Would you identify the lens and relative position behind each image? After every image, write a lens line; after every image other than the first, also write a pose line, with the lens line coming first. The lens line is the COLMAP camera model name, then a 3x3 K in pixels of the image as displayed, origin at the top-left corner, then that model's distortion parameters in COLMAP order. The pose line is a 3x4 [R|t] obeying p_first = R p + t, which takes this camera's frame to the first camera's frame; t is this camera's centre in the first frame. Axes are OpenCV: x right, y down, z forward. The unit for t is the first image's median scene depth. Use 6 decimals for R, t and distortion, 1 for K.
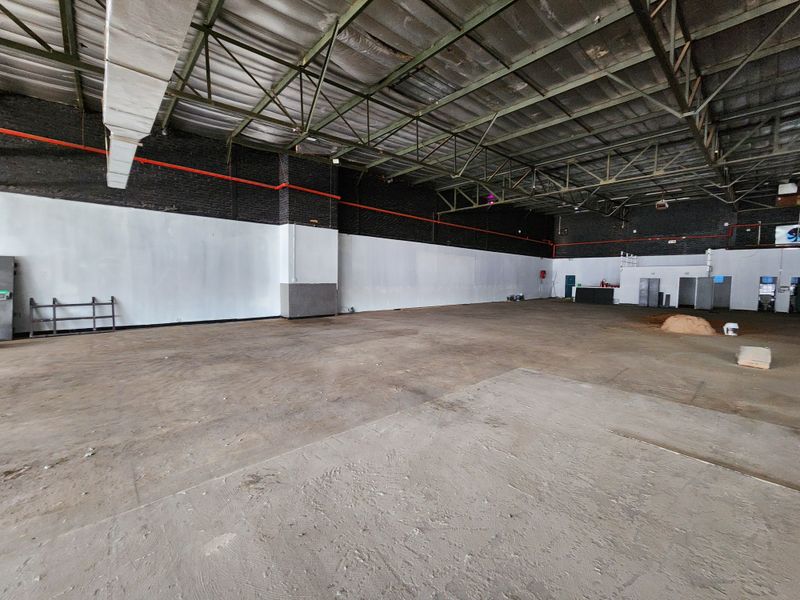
lens RADIAL K [[326.9, 0, 399.5], [0, 326.9, 295.3], [0, 0, 1]] dist [0.002180, -0.001918]
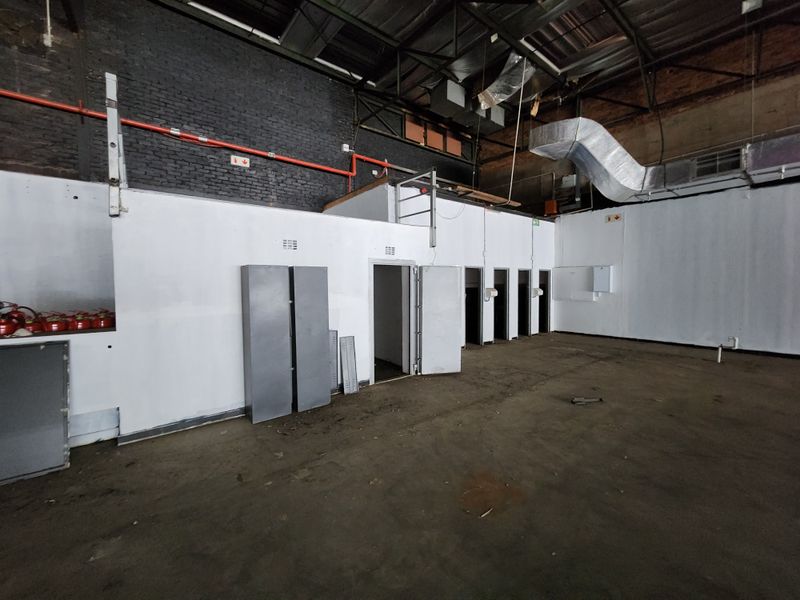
lens RADIAL K [[326.9, 0, 397.1], [0, 326.9, 295.7], [0, 0, 1]] dist [0.002180, -0.001918]
pose [[0.083862, -0.051802, 0.995130, 1.461869], [0.061850, 0.996993, 0.046686, -0.101116], [-0.994556, 0.057633, 0.086814, 2.332116]]
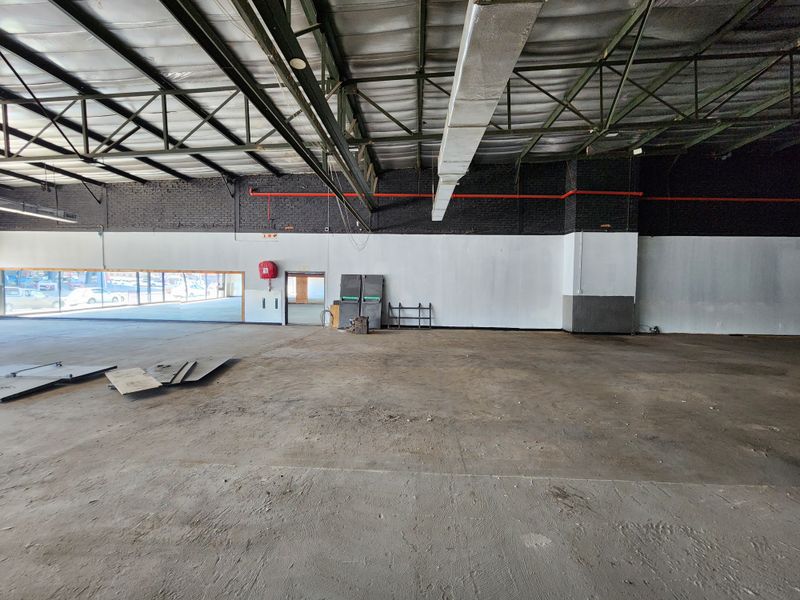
lens RADIAL K [[326.9, 0, 398.8], [0, 326.9, 295.6], [0, 0, 1]] dist [0.002180, -0.001918]
pose [[0.700478, 0.017384, -0.713462, -0.029085], [-0.041618, 0.998997, -0.016519, 0.000763], [0.712459, 0.041264, 0.700499, -0.021098]]
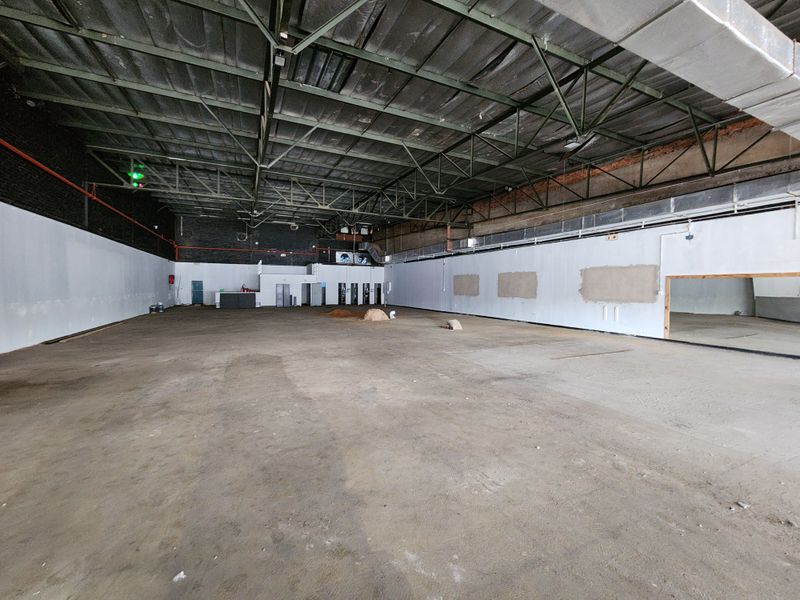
lens RADIAL K [[326.9, 0, 395.9], [0, 326.9, 295.6], [0, 0, 1]] dist [0.002180, -0.001918]
pose [[0.306860, -0.037163, 0.951029, -0.706698], [0.048202, 0.998562, 0.023468, -0.041240], [-0.950533, 0.038640, 0.308210, 0.553058]]
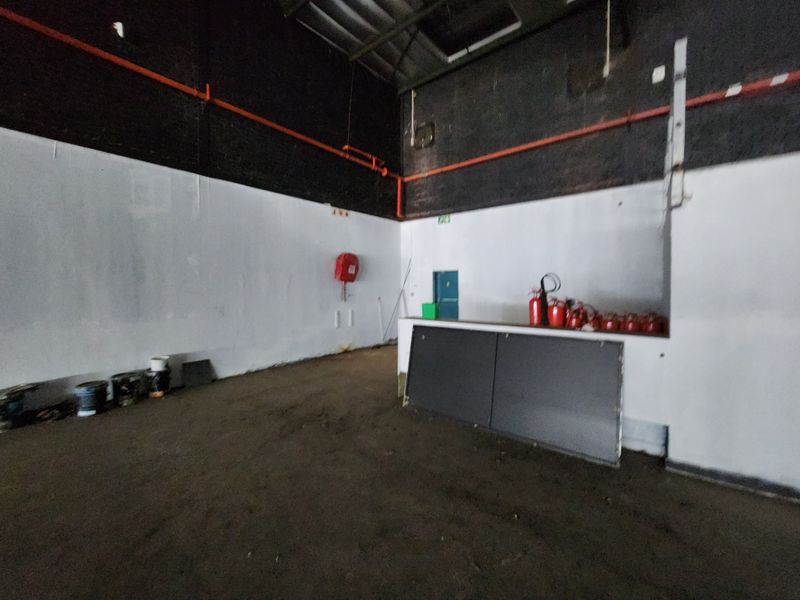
lens RADIAL K [[326.9, 0, 403.0], [0, 326.9, 298.5], [0, 0, 1]] dist [0.002180, -0.001918]
pose [[0.986565, -0.026469, 0.161214, 1.489873], [0.029235, 0.999463, -0.014813, -0.106675], [-0.160735, 0.019327, 0.986808, 2.407269]]
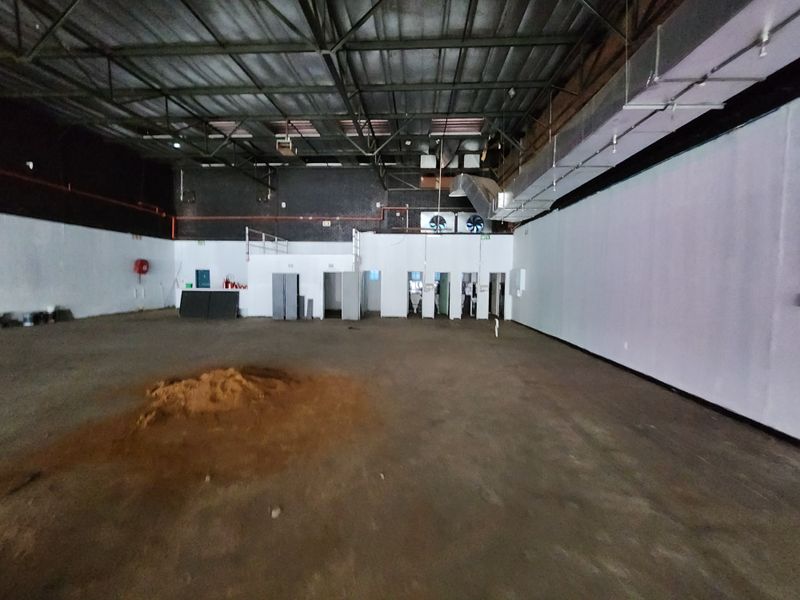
lens RADIAL K [[326.9, 0, 398.5], [0, 326.9, 295.3], [0, 0, 1]] dist [0.002180, -0.001918]
pose [[0.722552, -0.040005, 0.690158, 1.251047], [0.035760, 0.999151, 0.020477, -0.040205], [-0.690391, 0.009885, 0.723369, 1.037508]]
